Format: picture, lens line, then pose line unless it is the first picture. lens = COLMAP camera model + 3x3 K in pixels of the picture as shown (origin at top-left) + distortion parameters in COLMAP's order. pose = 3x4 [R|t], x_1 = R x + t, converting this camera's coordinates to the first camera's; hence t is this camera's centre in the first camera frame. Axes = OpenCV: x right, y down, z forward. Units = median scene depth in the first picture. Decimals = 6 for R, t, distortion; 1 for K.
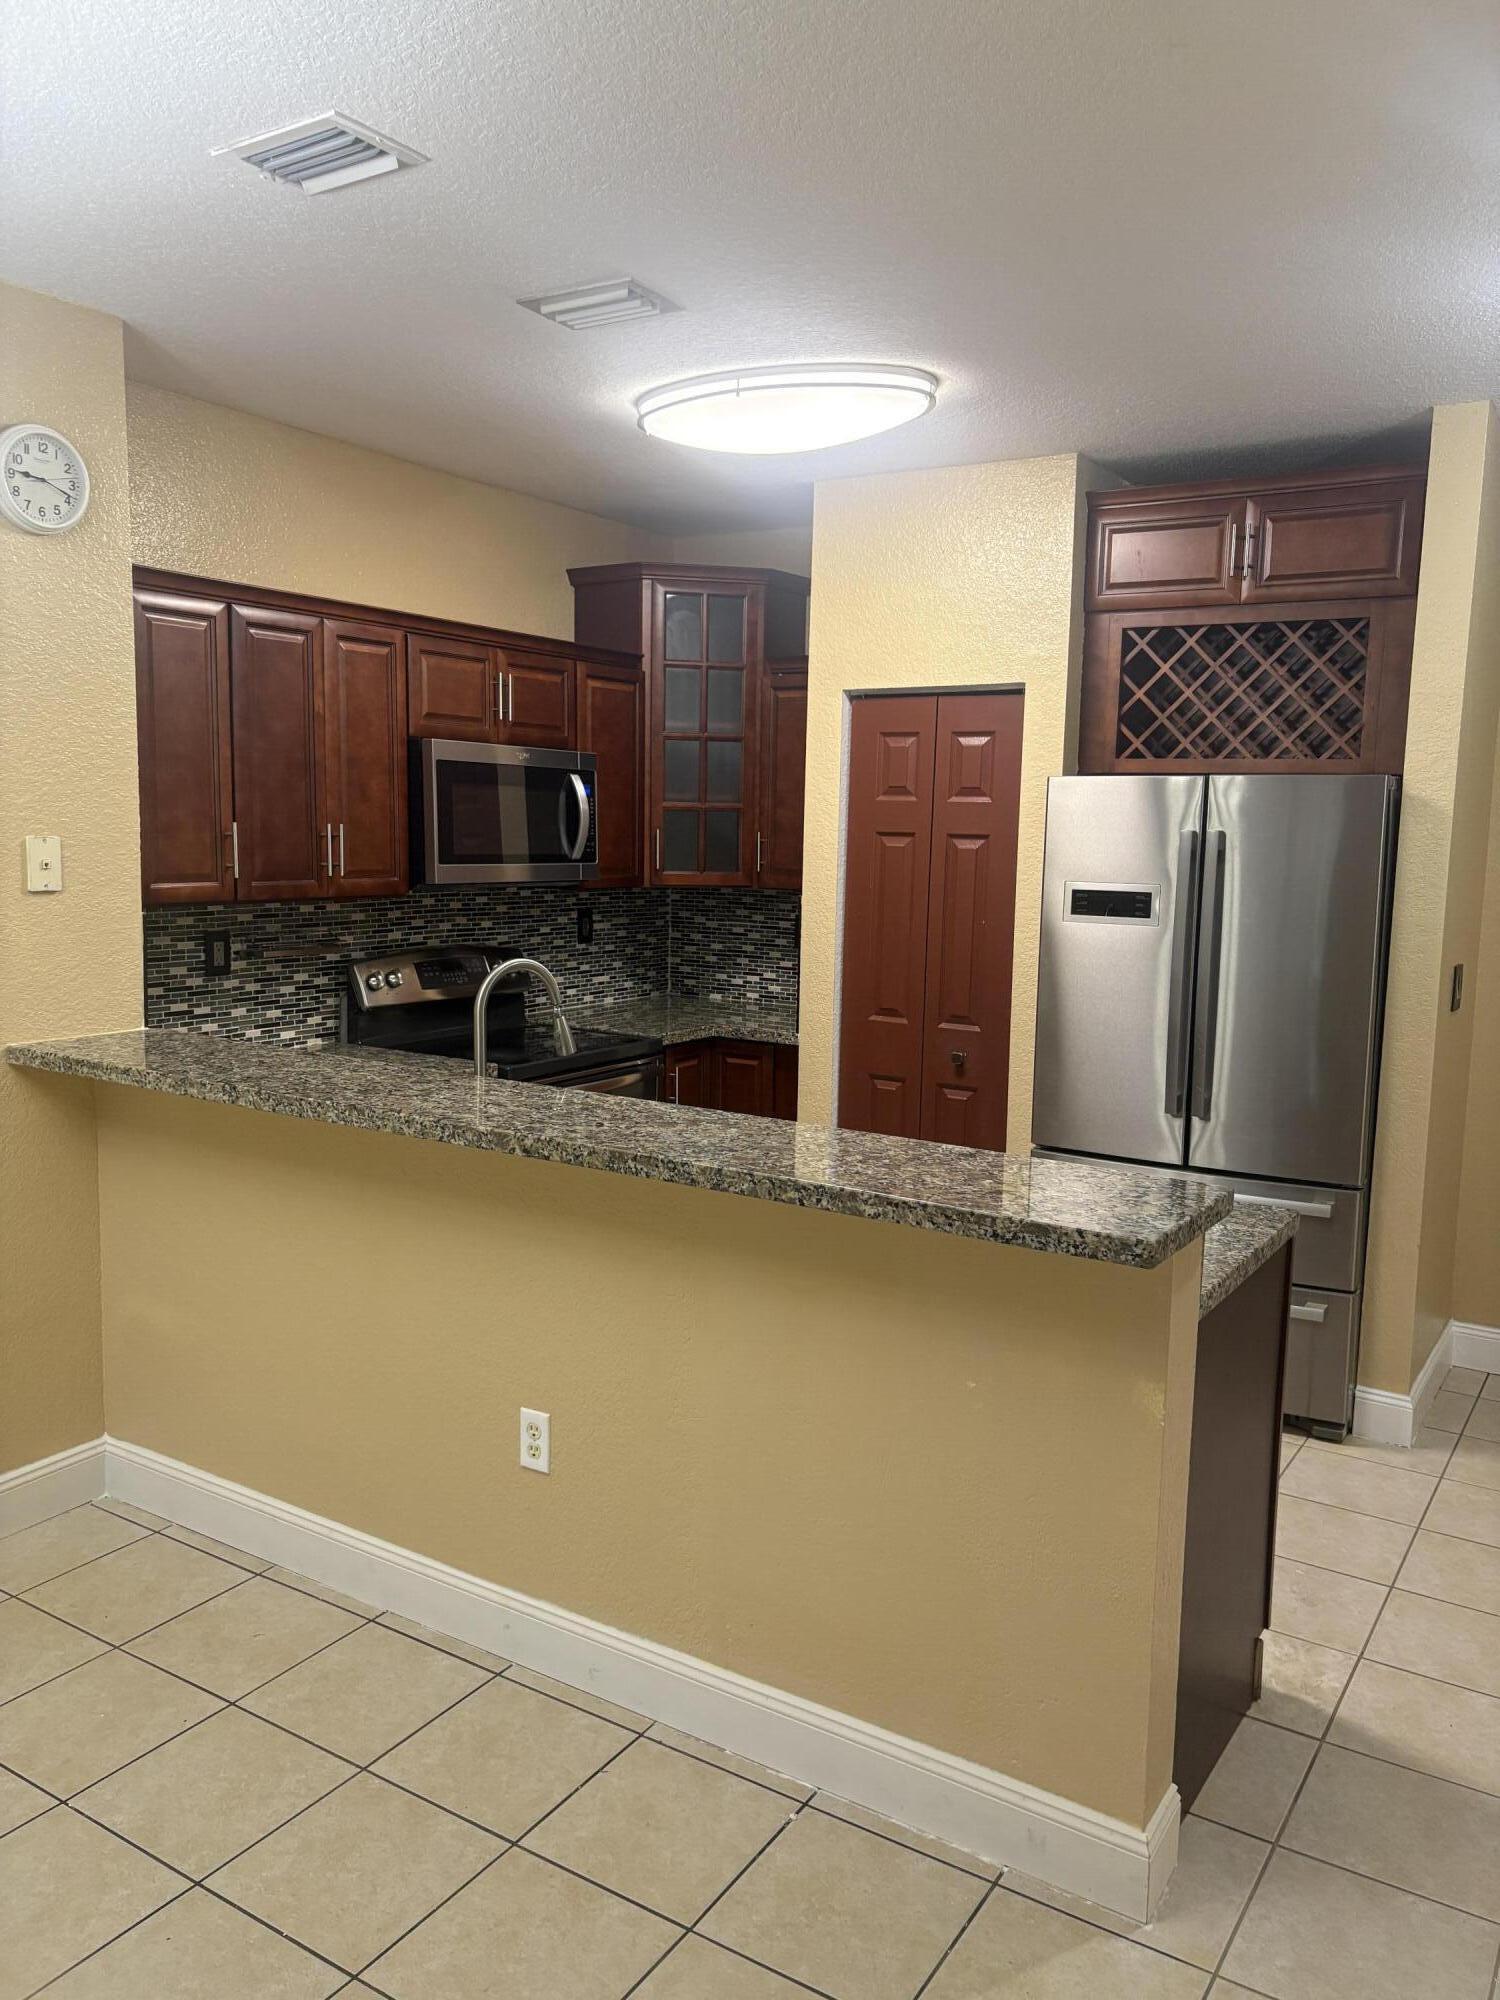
lens RADIAL K [[1516.9, 0, 742.8], [0, 1516.9, 982.7], [0, 0, 1]] dist [0.041023, -0.043115]
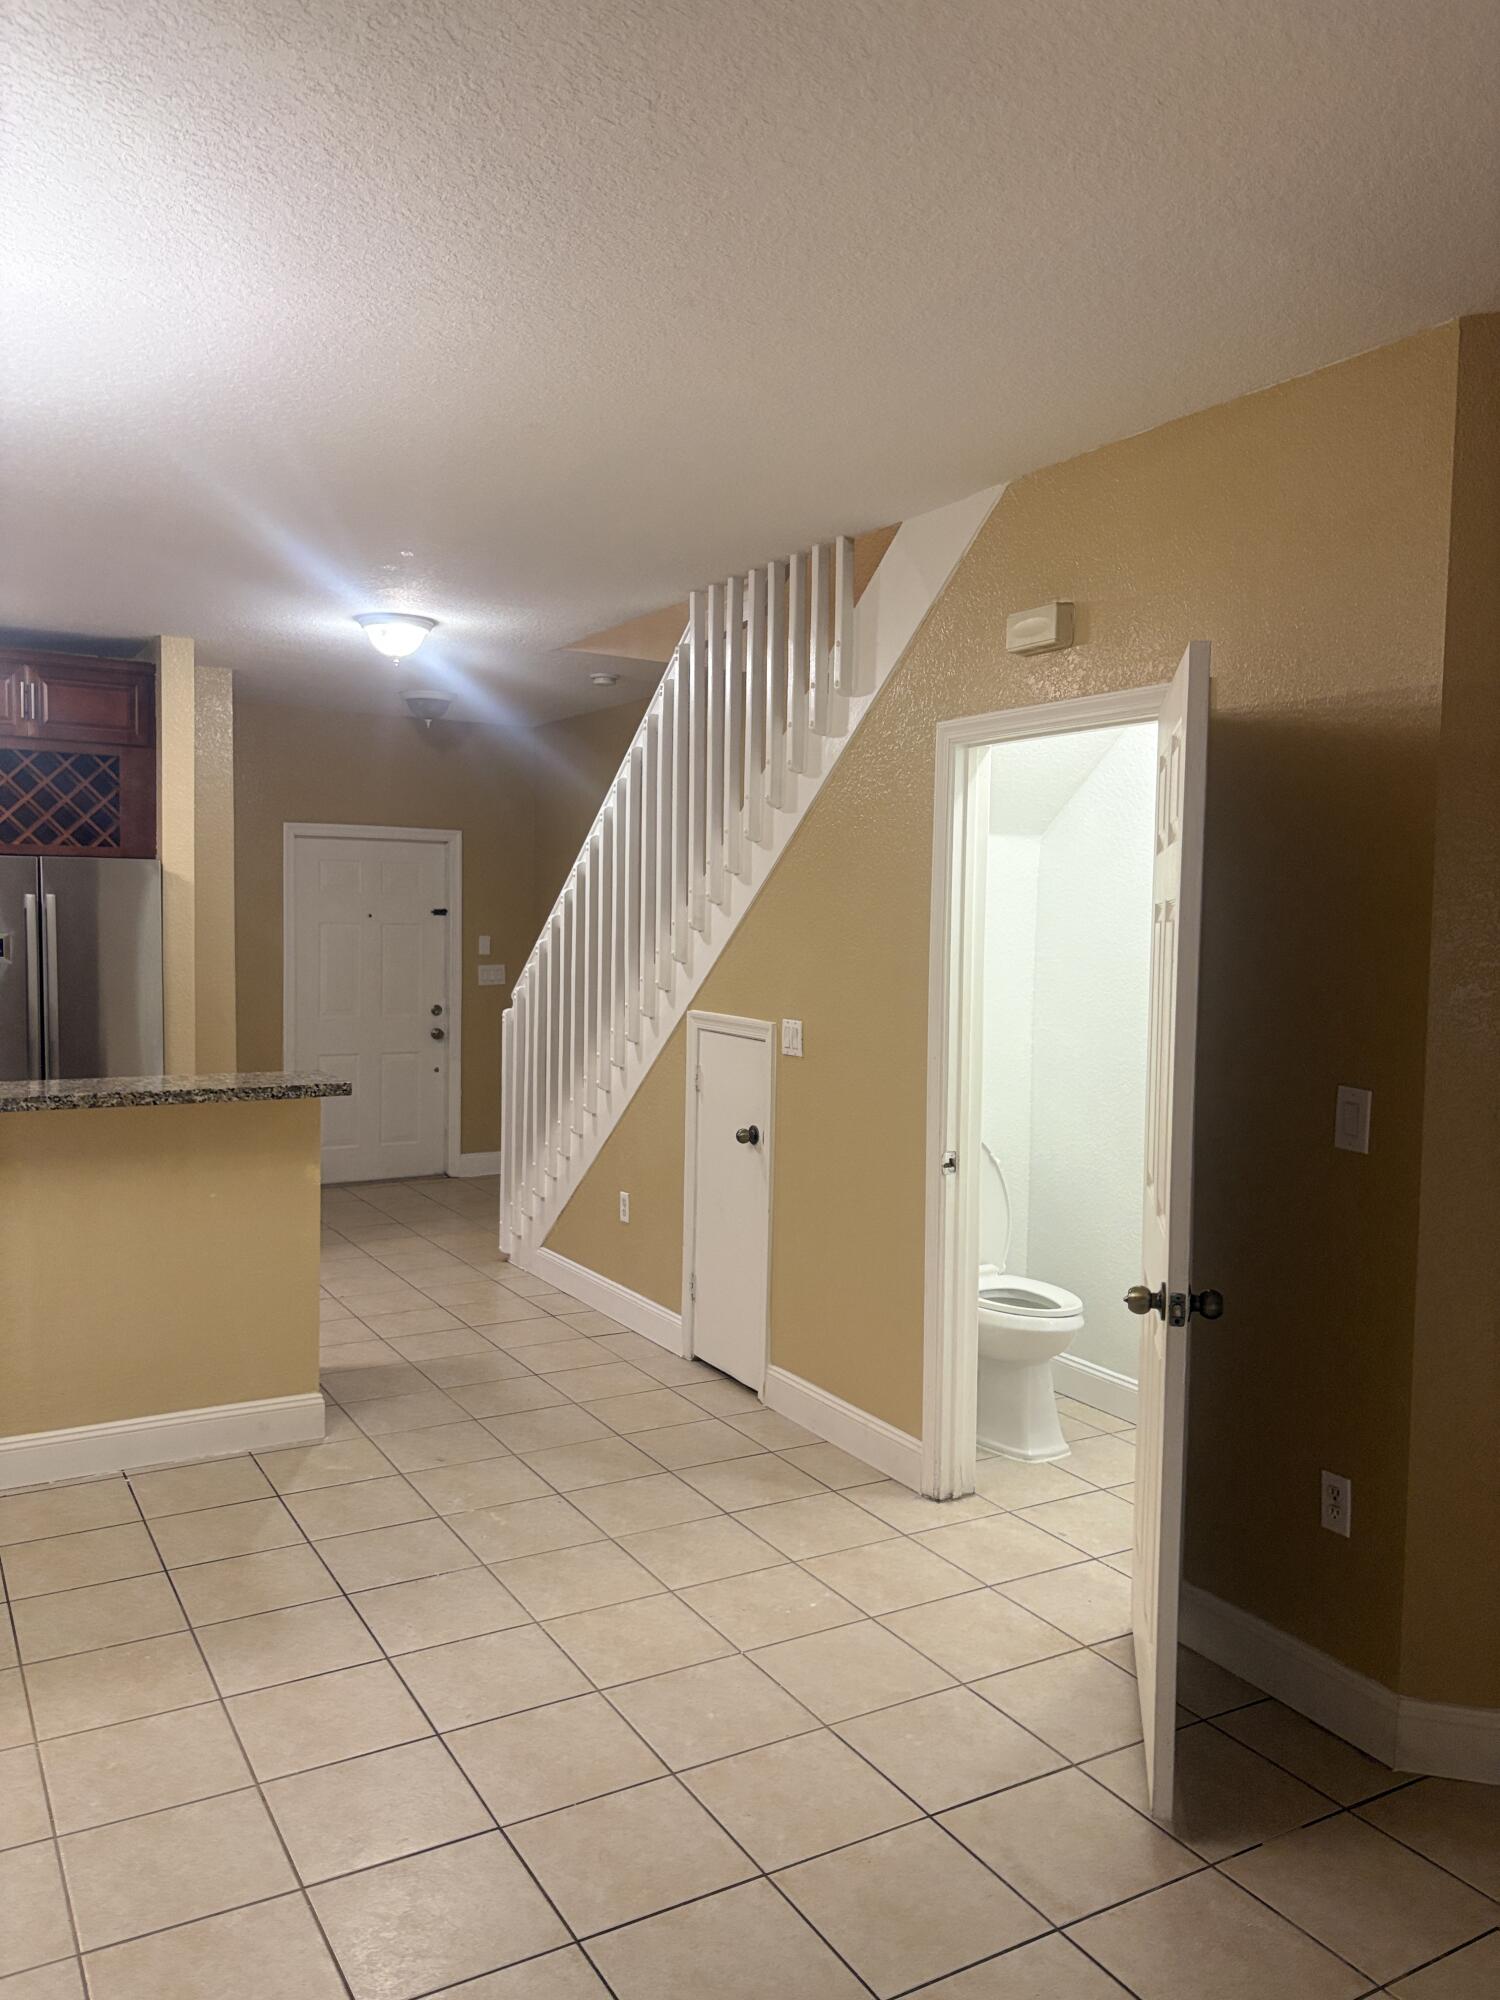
lens RADIAL K [[1516.9, 0, 745.7], [0, 1516.9, 1005.0], [0, 0, 1]] dist [0.041023, -0.043115]
pose [[0.438841, -0.069185, 0.895898, -1.707307], [0.095570, 0.994970, 0.030022, 0.060787], [-0.893468, 0.072446, 0.443245, -0.559185]]
